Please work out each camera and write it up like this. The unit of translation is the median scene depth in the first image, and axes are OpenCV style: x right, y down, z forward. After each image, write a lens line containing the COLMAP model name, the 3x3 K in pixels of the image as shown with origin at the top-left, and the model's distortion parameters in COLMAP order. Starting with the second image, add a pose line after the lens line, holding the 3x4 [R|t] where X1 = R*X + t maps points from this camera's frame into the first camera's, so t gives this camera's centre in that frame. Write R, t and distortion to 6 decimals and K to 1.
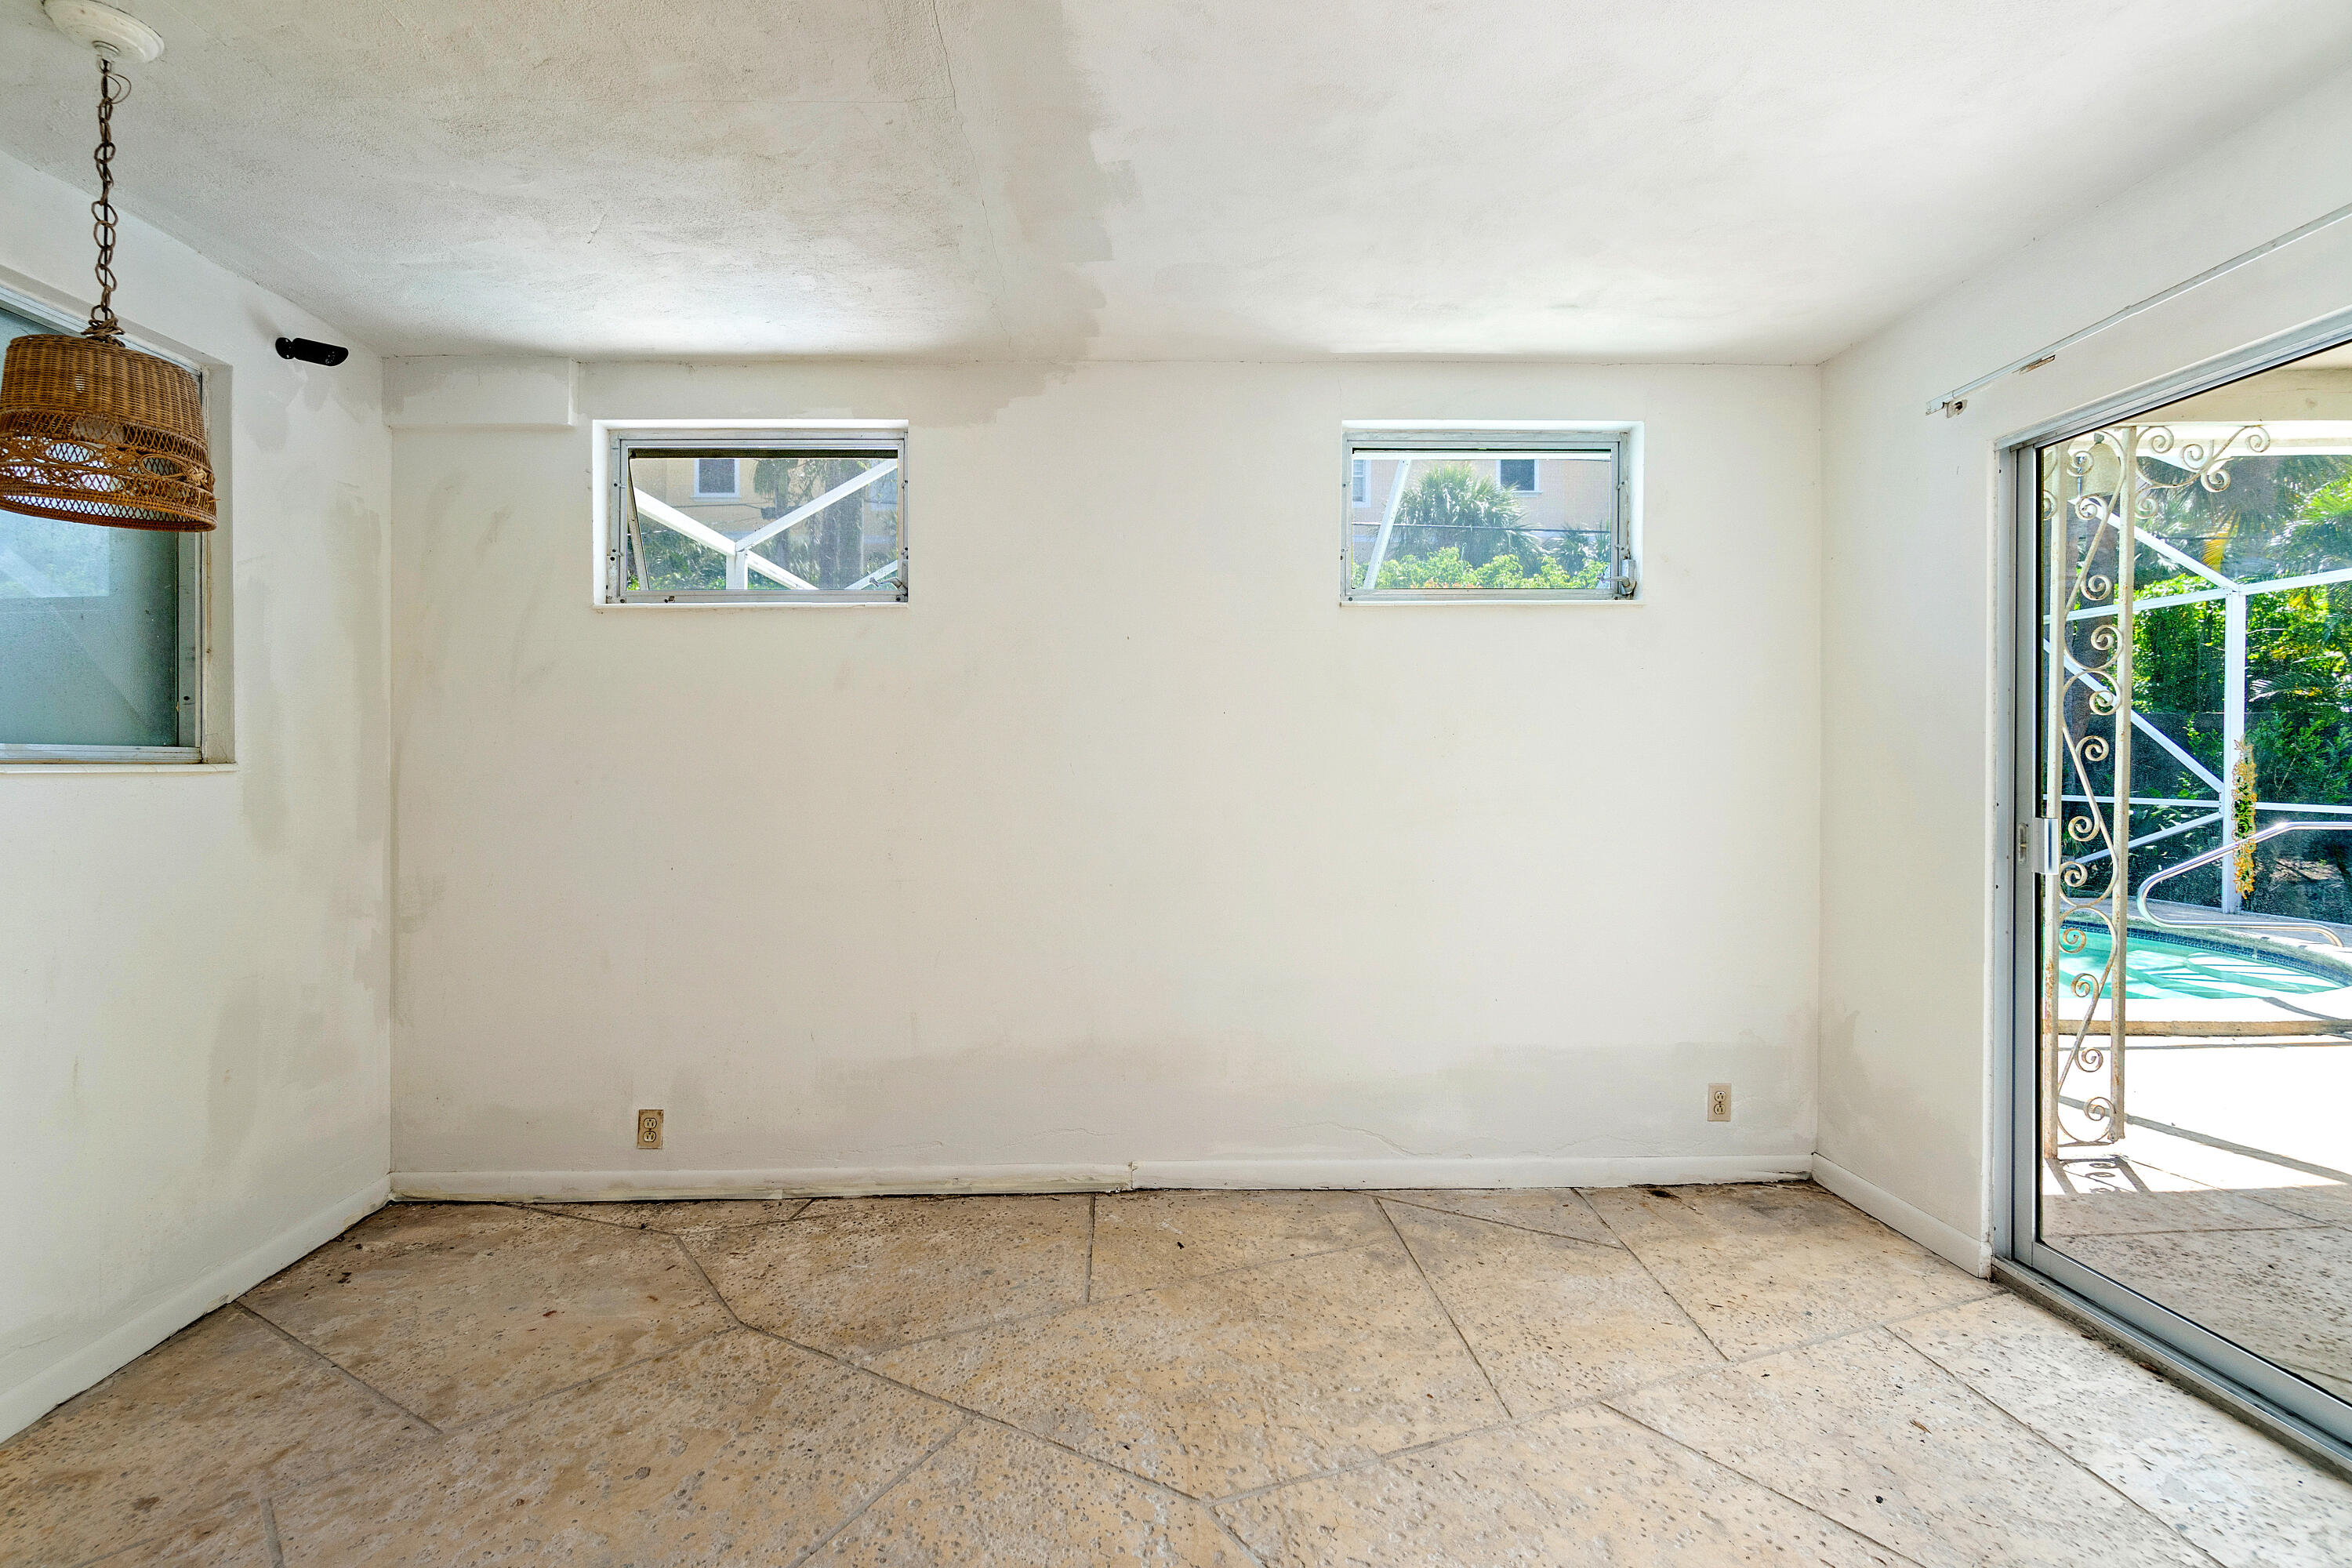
lens RADIAL K [[1019.7, 0, 1176.0], [0, 1019.7, 784.0], [0, 0, 1]] dist [0.002583, -0.000594]
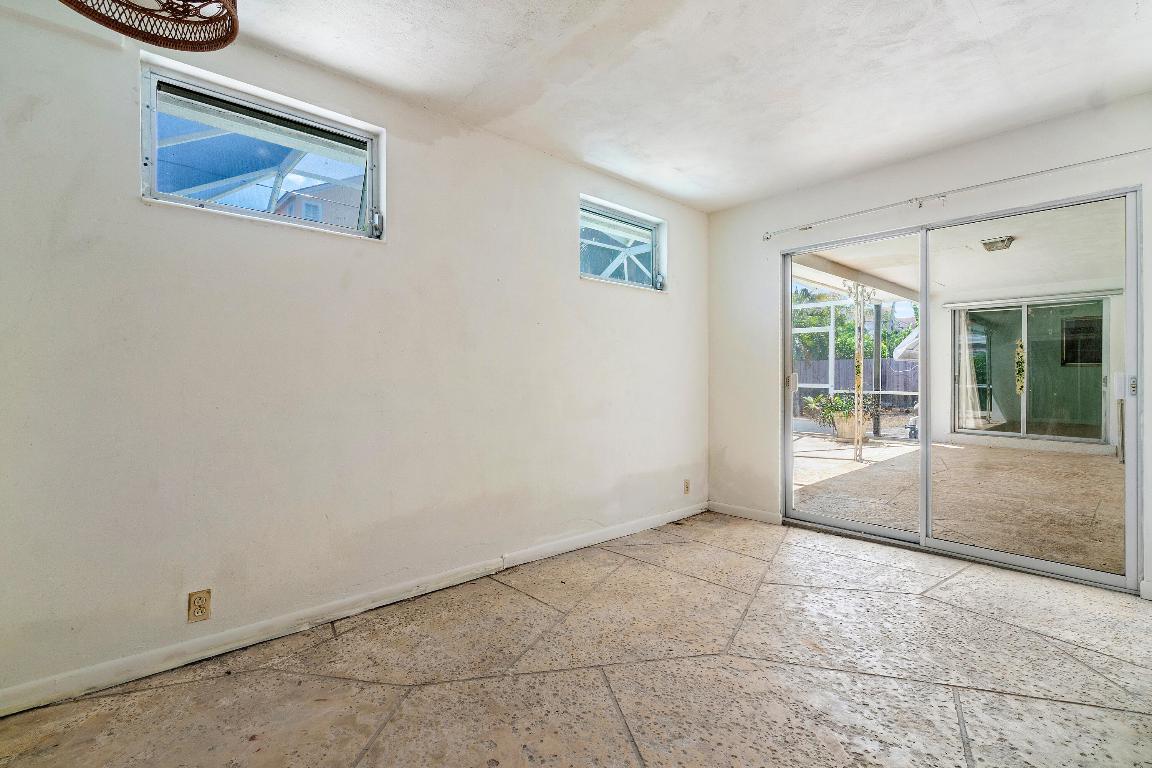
lens RADIAL K [[499.4, 0, 576.0], [0, 499.4, 384.0], [0, 0, 1]] dist [0.002583, -0.000594]
pose [[0.777735, -0.000953, 0.628591, -0.559855], [0.007891, 0.999935, -0.008248, 0.064397], [-0.628542, 0.011375, 0.777692, 0.198944]]
